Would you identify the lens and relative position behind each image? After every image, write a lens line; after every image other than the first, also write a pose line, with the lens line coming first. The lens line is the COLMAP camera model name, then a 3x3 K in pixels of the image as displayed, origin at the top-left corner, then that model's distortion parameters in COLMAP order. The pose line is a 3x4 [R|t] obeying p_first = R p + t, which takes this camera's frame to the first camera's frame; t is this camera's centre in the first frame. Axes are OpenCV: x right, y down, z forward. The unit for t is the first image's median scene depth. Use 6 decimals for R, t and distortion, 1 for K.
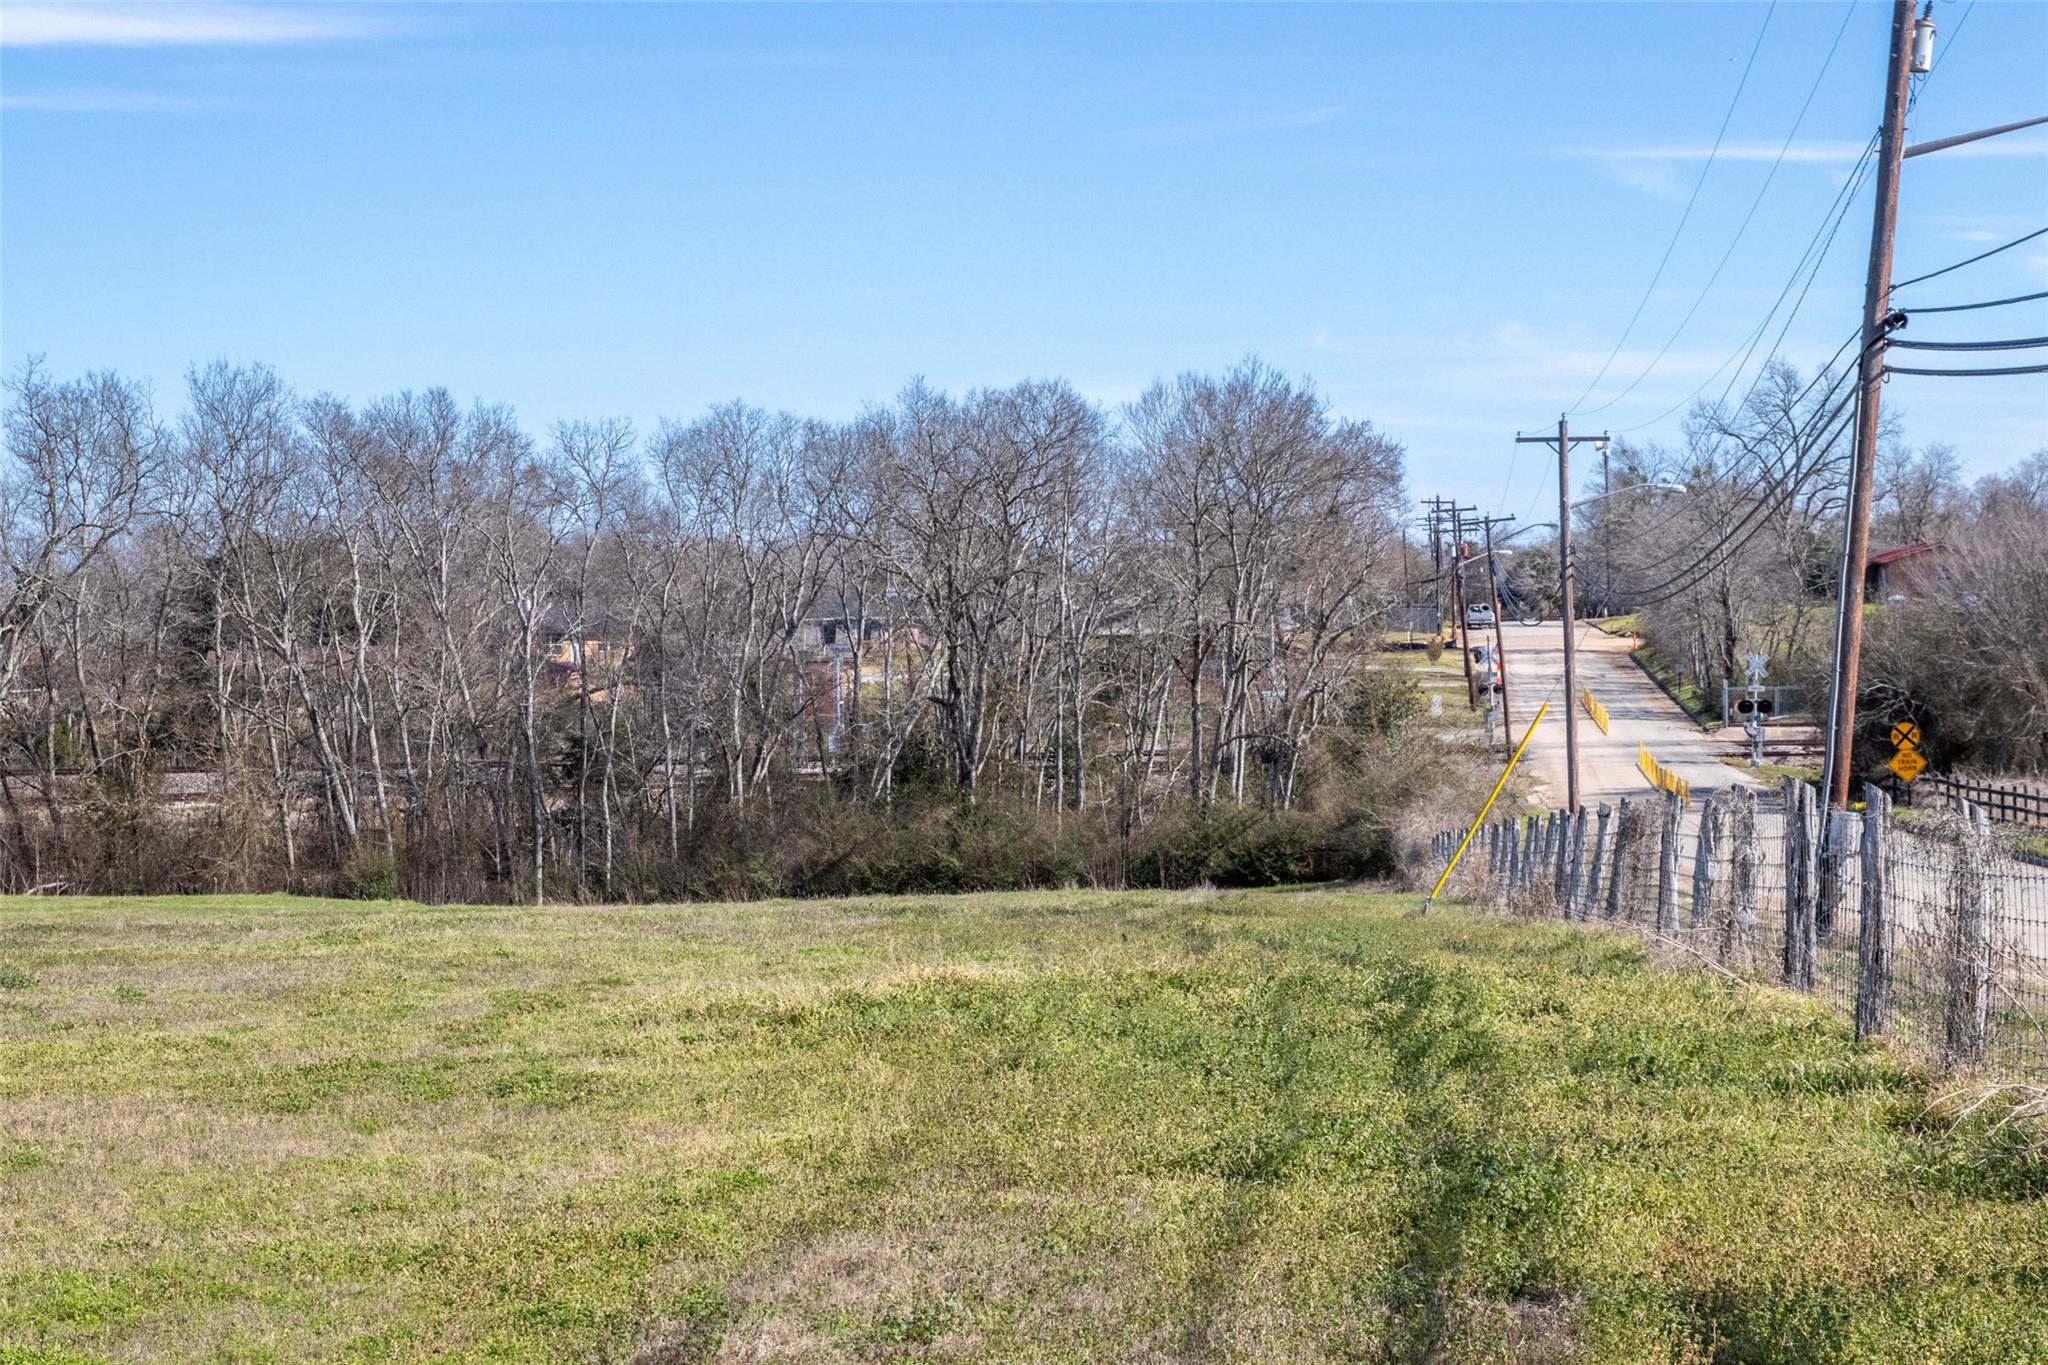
lens RADIAL K [[4229.0, 0, 1035.3], [0, 4229.0, 696.9], [0, 0, 1]] dist [0.043823, 0.000000]
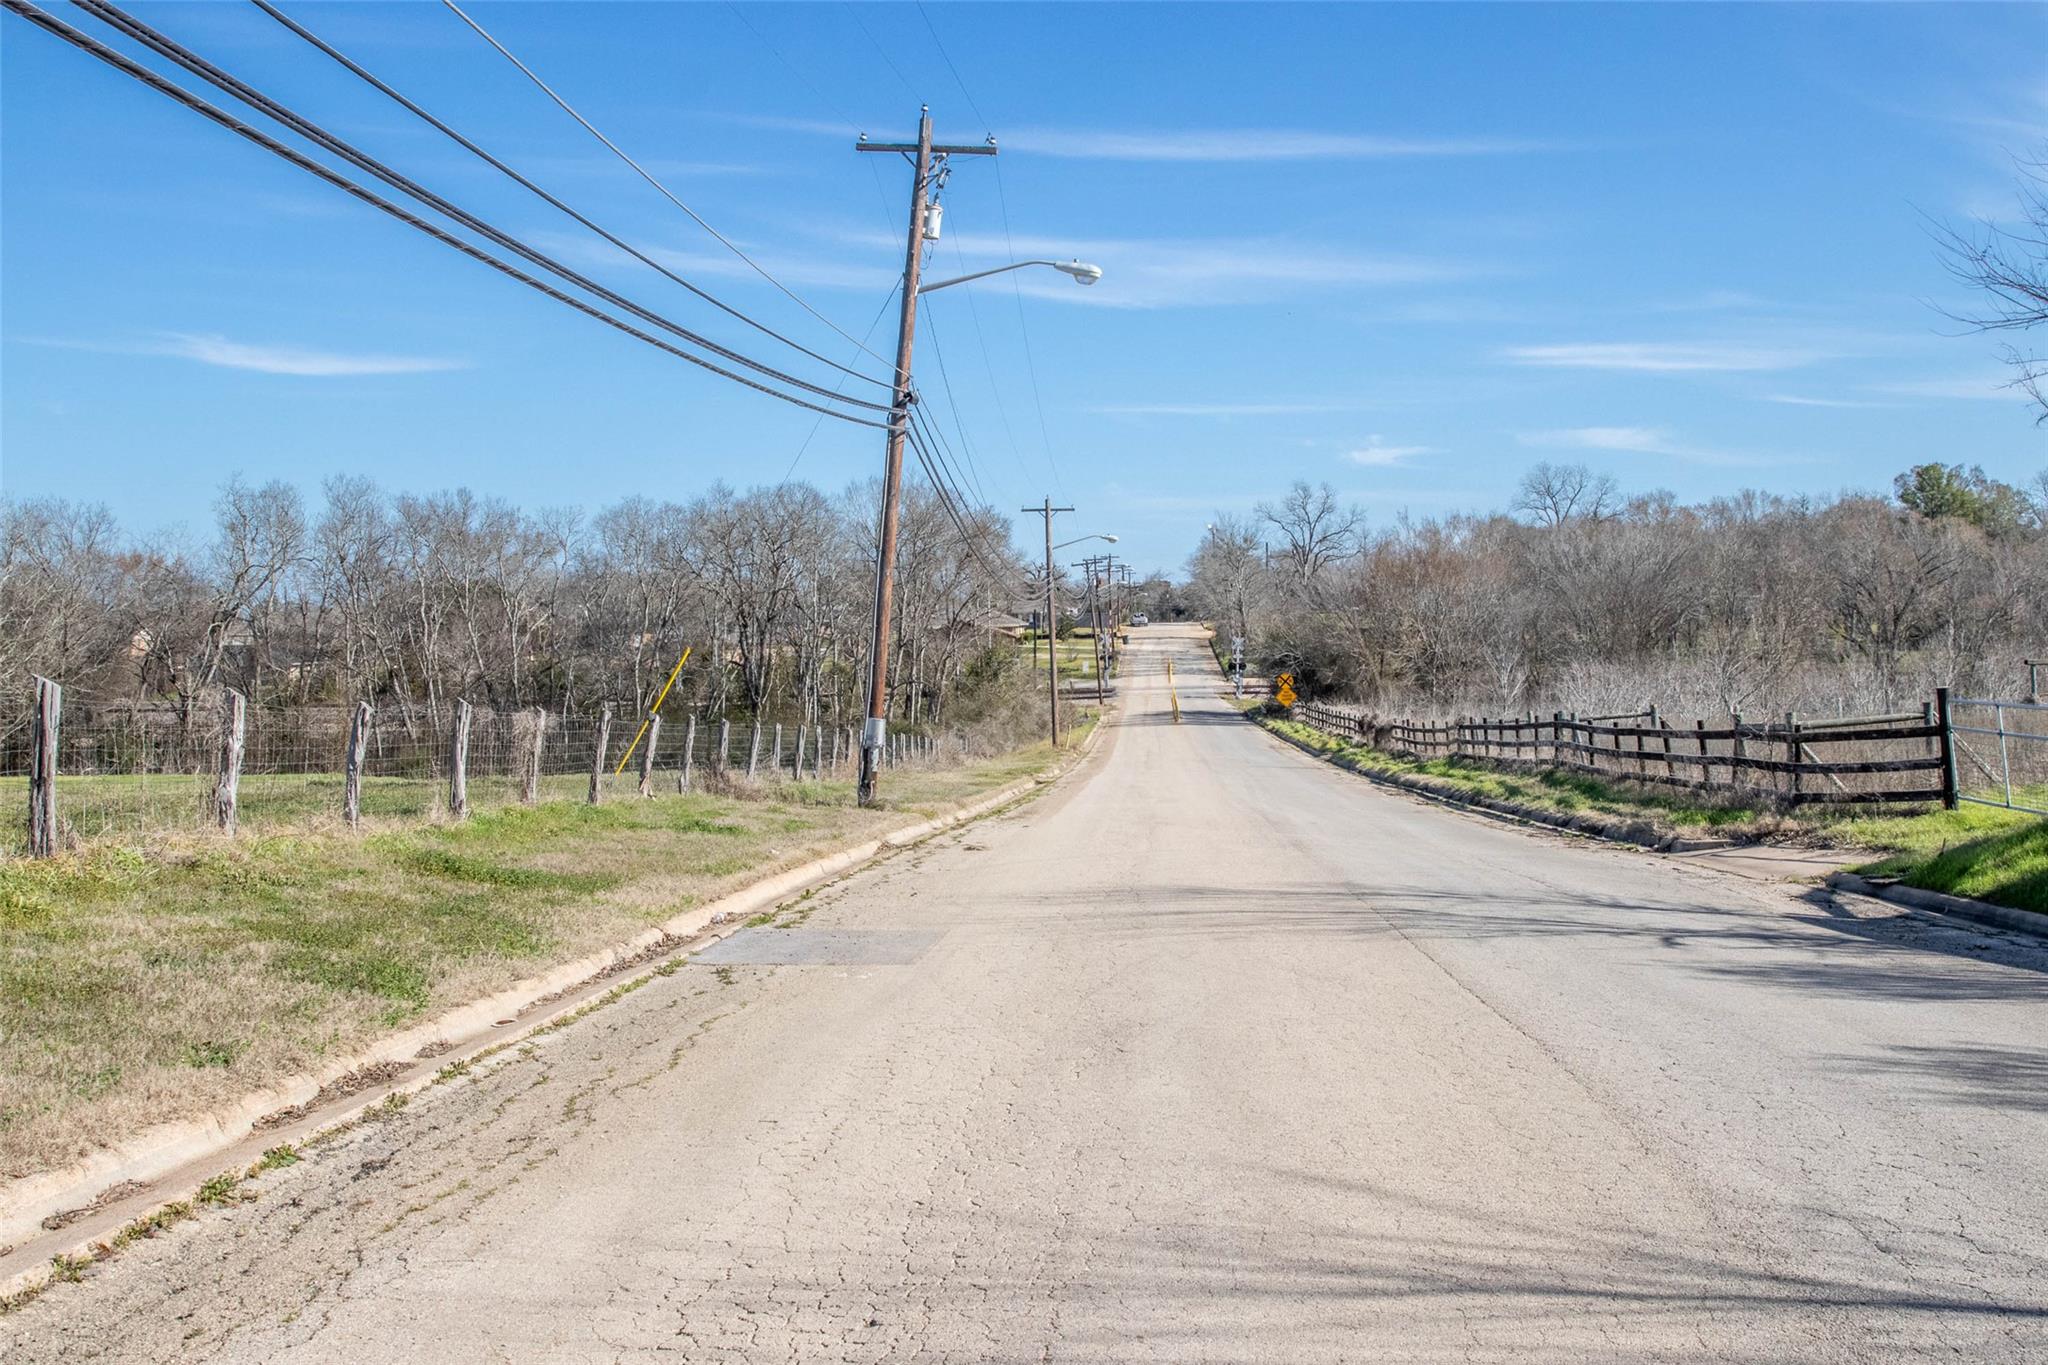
lens RADIAL K [[2266.7, 0, 1010.7], [0, 2266.7, 687.6], [0, 0, 1]] dist [-0.113407, 0.000000]
pose [[0.999549, -0.003682, 0.029820, 0.059397], [0.003393, 0.999947, 0.009735, 0.002242], [-0.029854, -0.009630, 0.999508, 0.049698]]
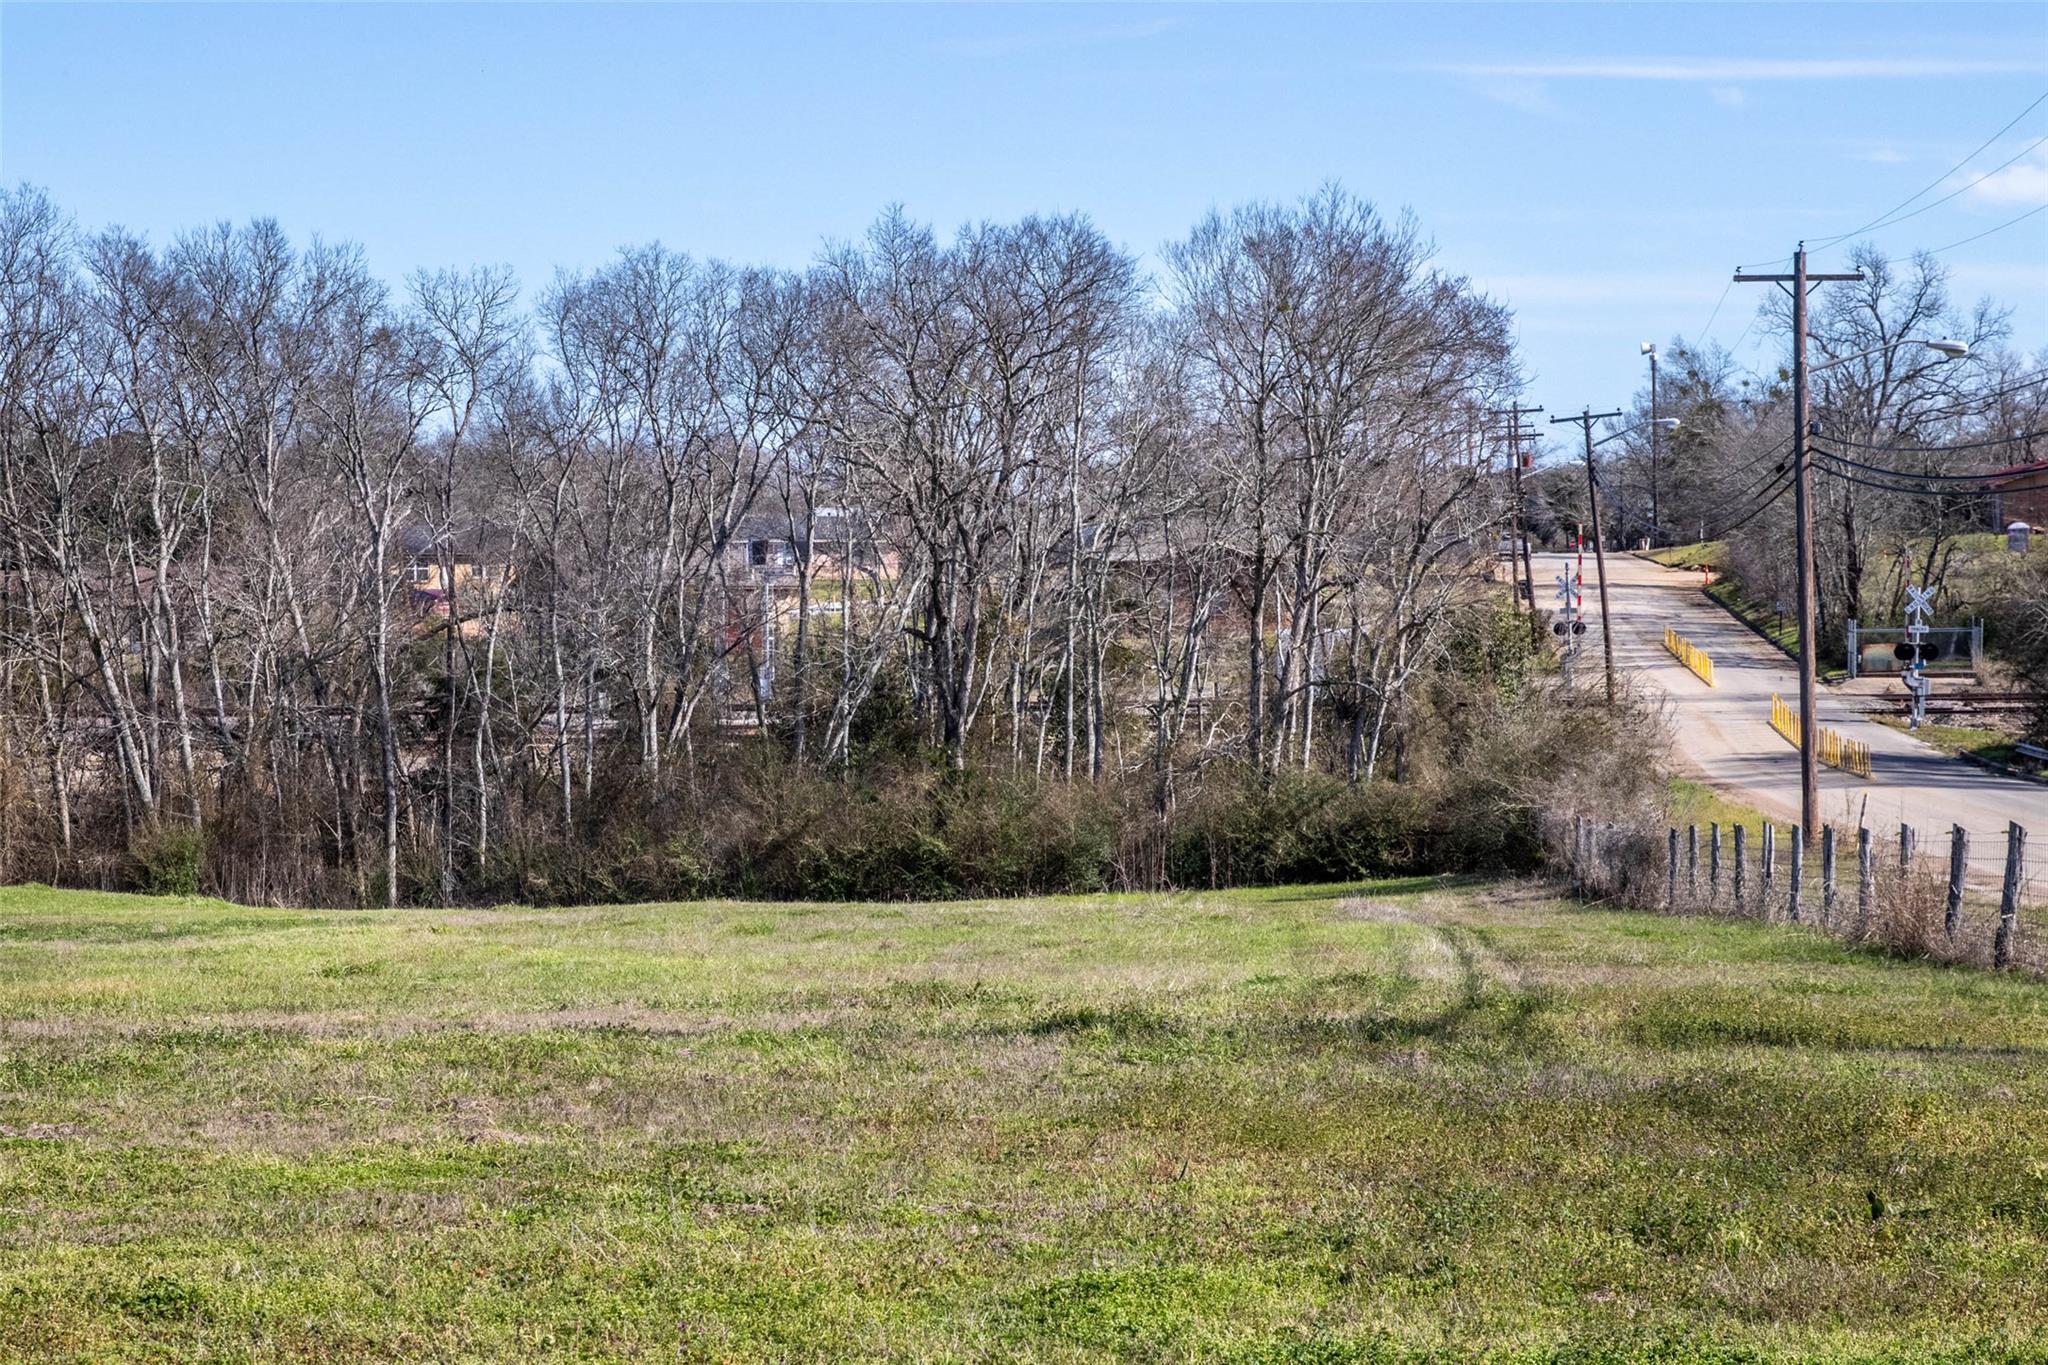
lens RADIAL K [[4764.7, 0, 1027.1], [0, 4764.7, 673.9], [0, 0, 1]] dist [0.094914, 0.000000]
pose [[0.999885, 0.007890, 0.012968, -0.013304], [-0.007983, 0.999942, 0.007182, 0.001808], [-0.012911, -0.007285, 0.999890, 0.130379]]
